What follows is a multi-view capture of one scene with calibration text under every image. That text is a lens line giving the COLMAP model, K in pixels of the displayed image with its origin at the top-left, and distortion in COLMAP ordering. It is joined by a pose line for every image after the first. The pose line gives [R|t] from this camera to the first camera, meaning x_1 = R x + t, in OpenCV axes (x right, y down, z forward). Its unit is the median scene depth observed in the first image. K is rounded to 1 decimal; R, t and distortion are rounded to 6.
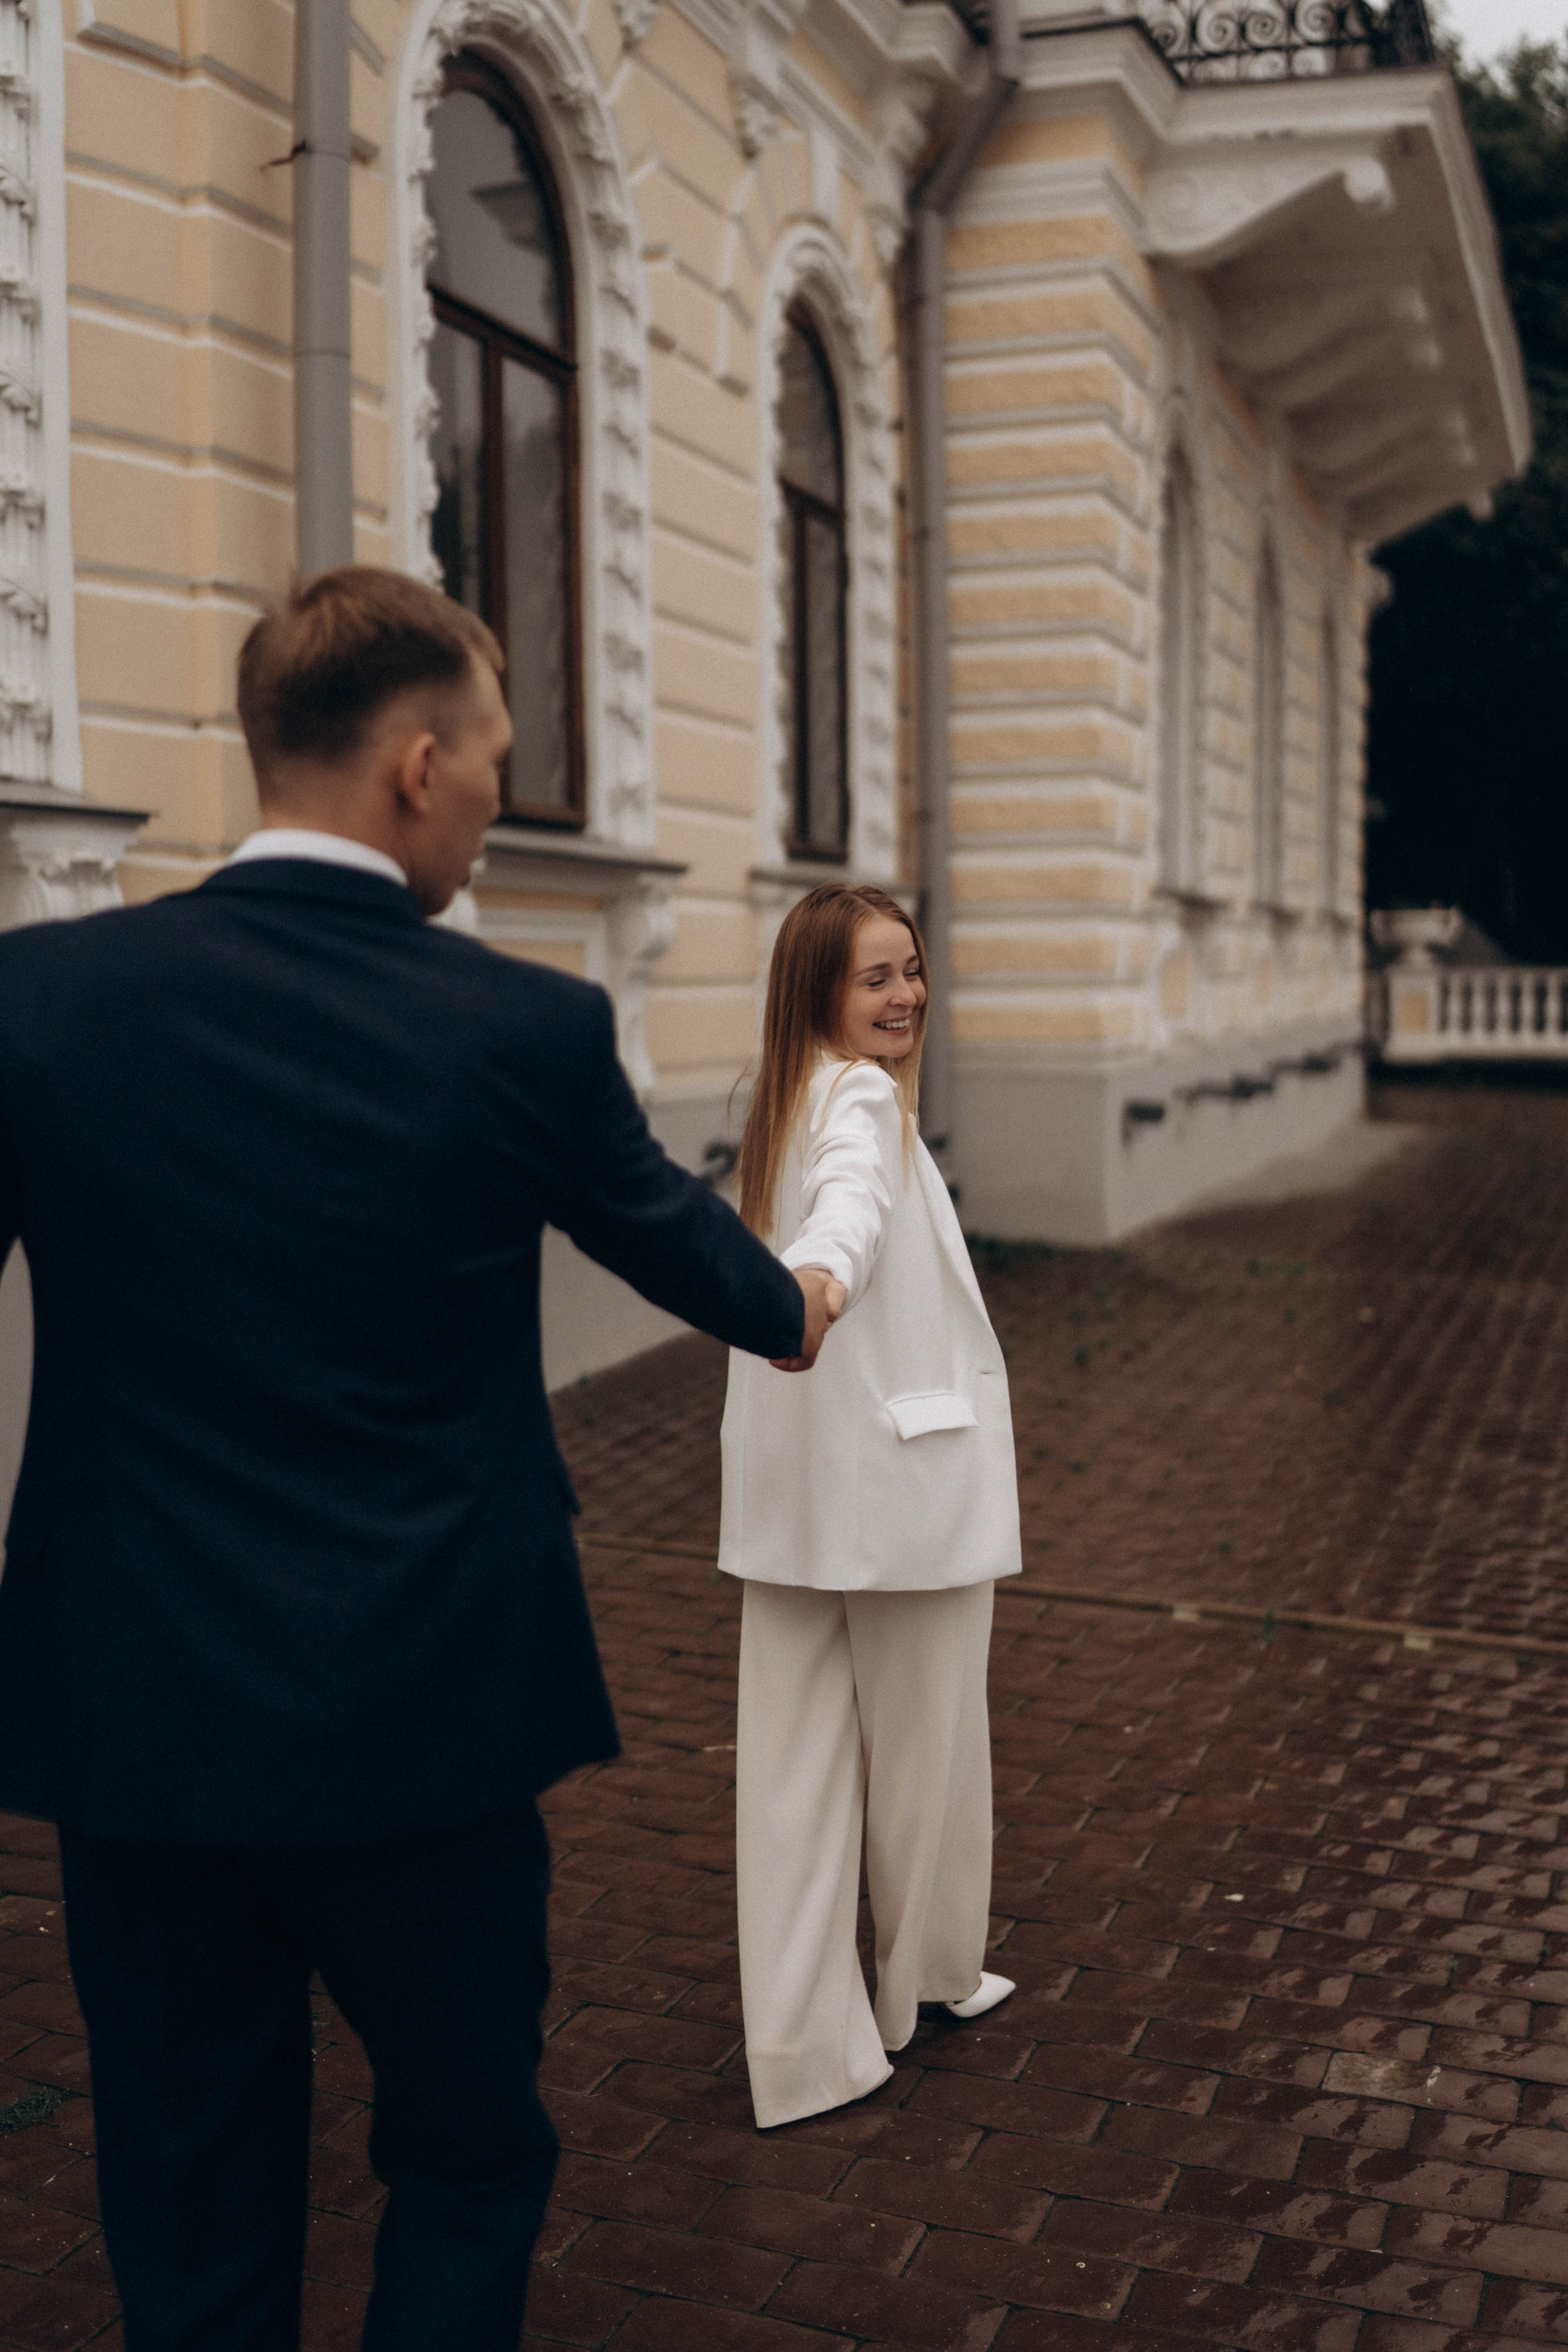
lens RADIAL K [[2311.4, 0, 778.4], [0, 2311.4, 1165.4], [0, 0, 1]] dist [0.045216, -0.258229]
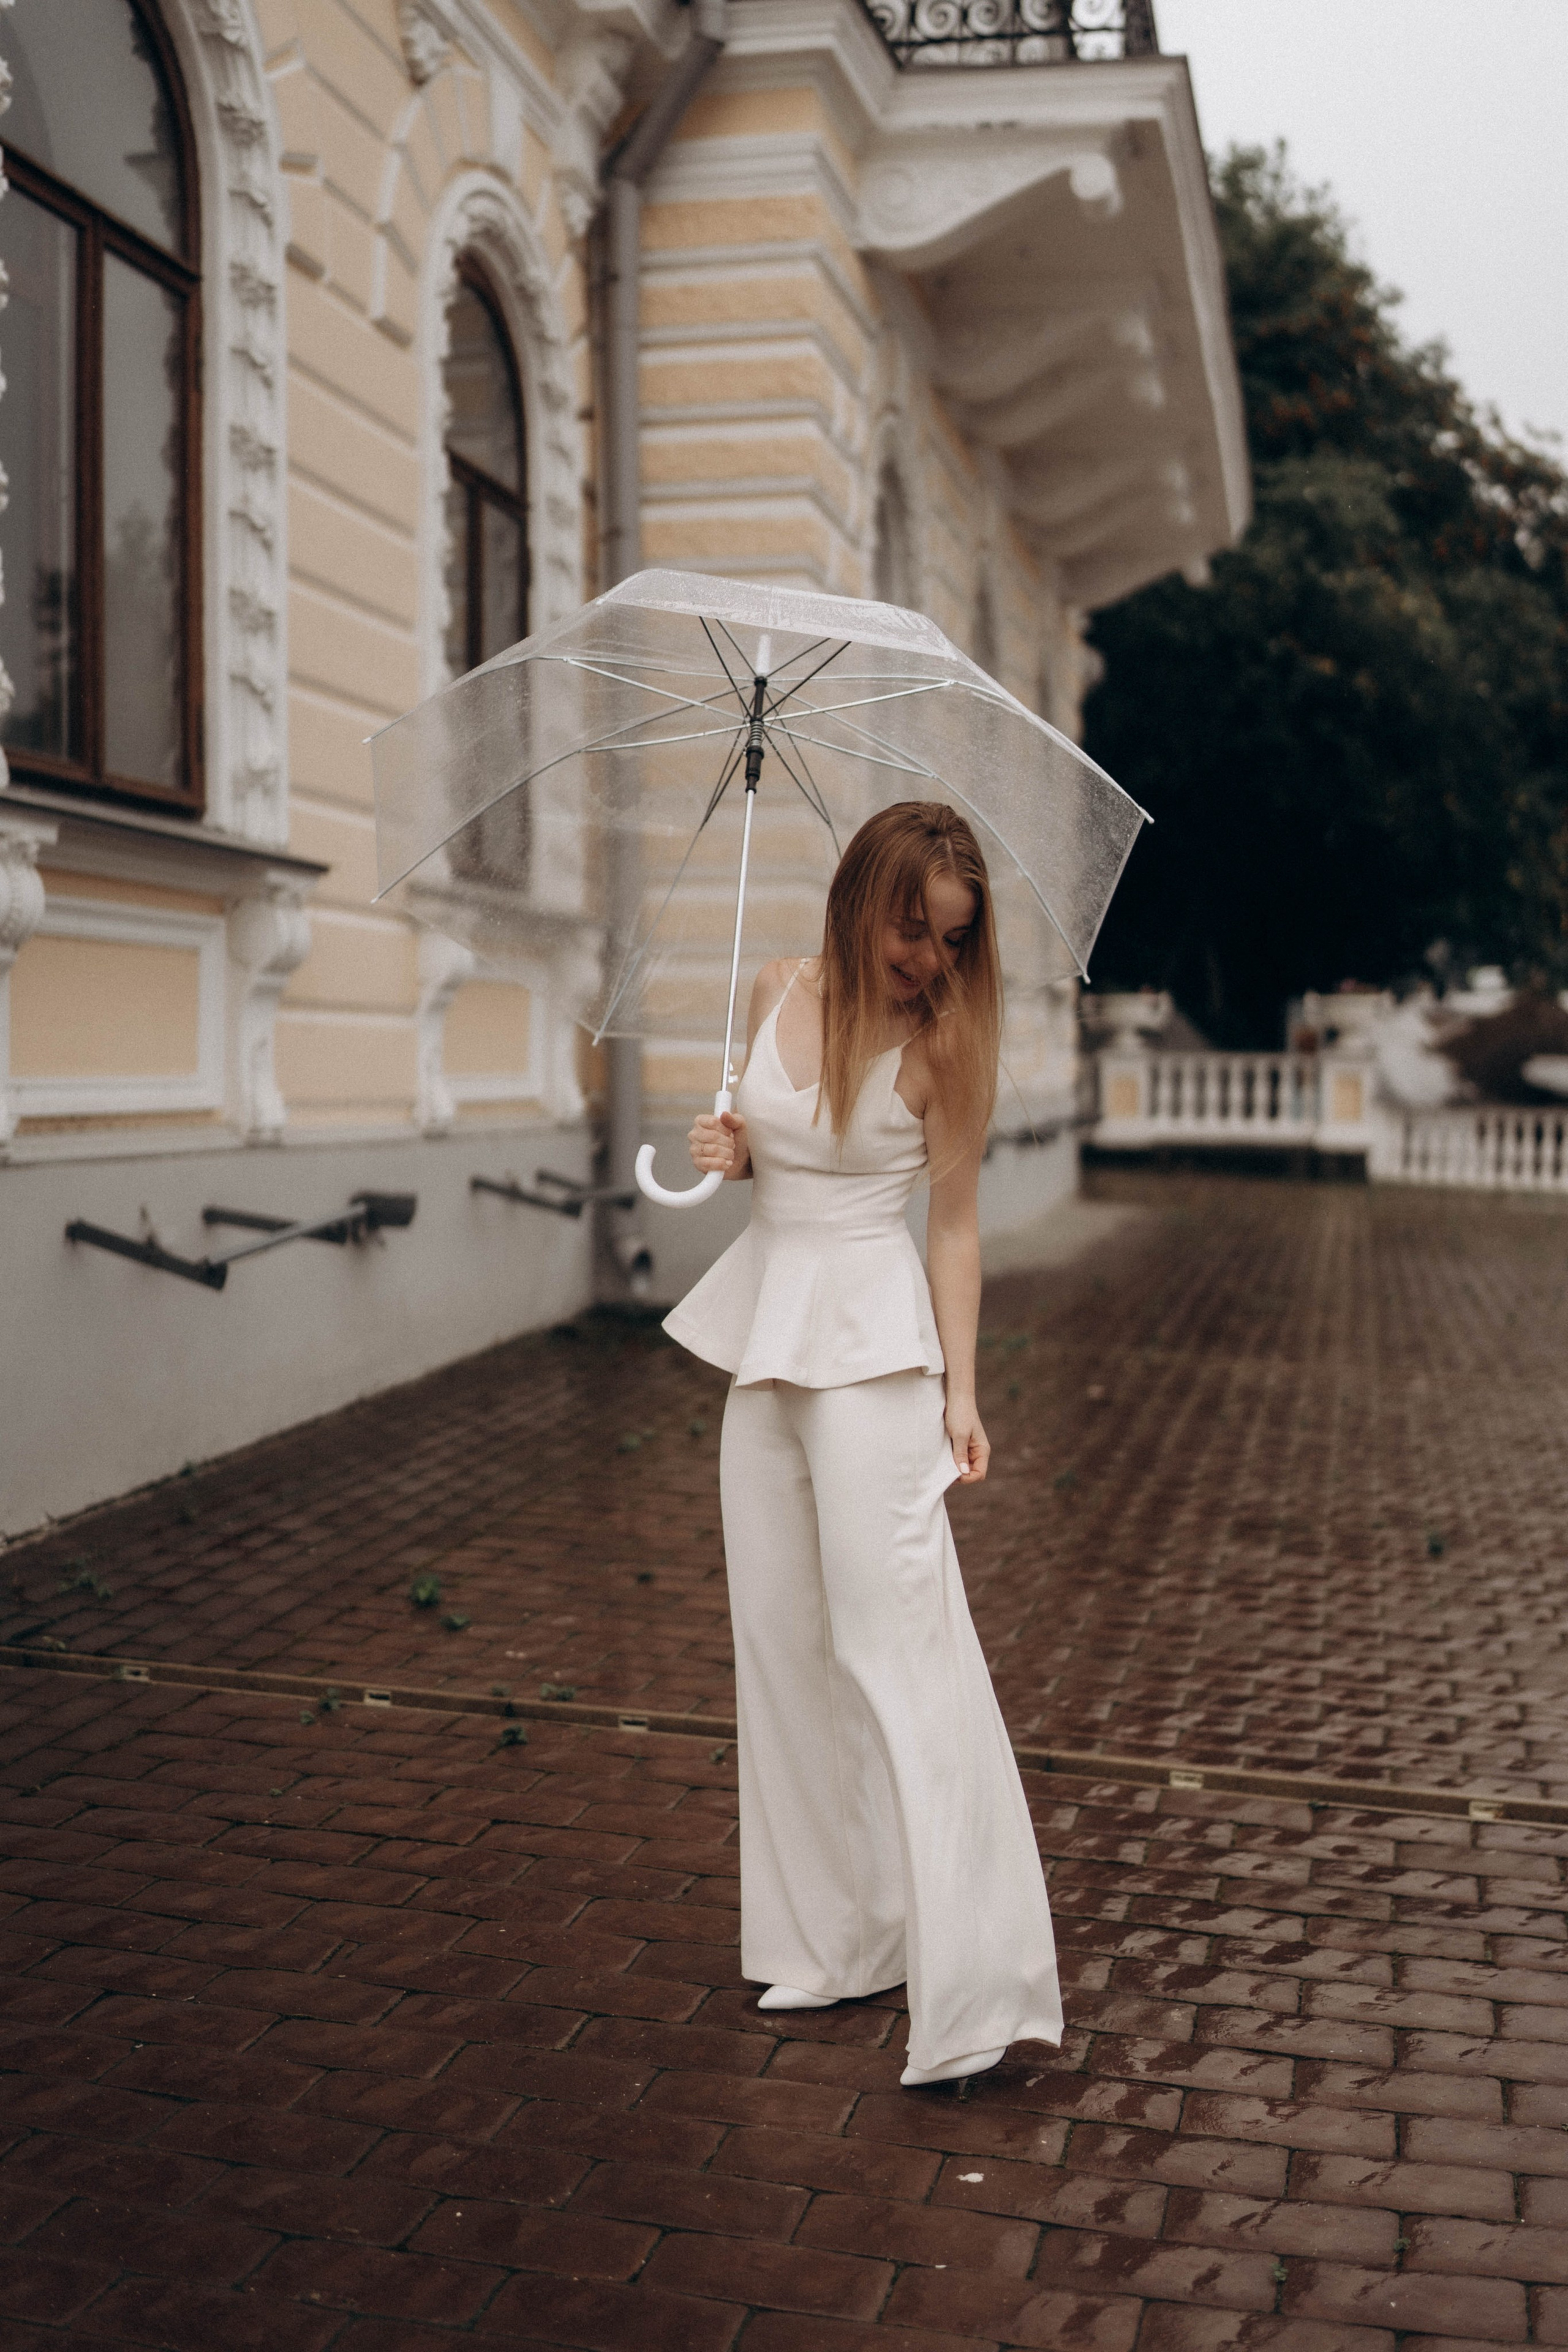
lens RADIAL K [[2313.0, 0, 784.0], [0, 2313.0, 1176.0], [0, 0, 1]] dist [0.048291, -0.253049]
pose [[0.992096, 0.008201, 0.125216, 0.017884], [-0.003625, 0.999319, -0.036727, 0.013100], [-0.125432, 0.035983, 0.991449, 0.107868]]
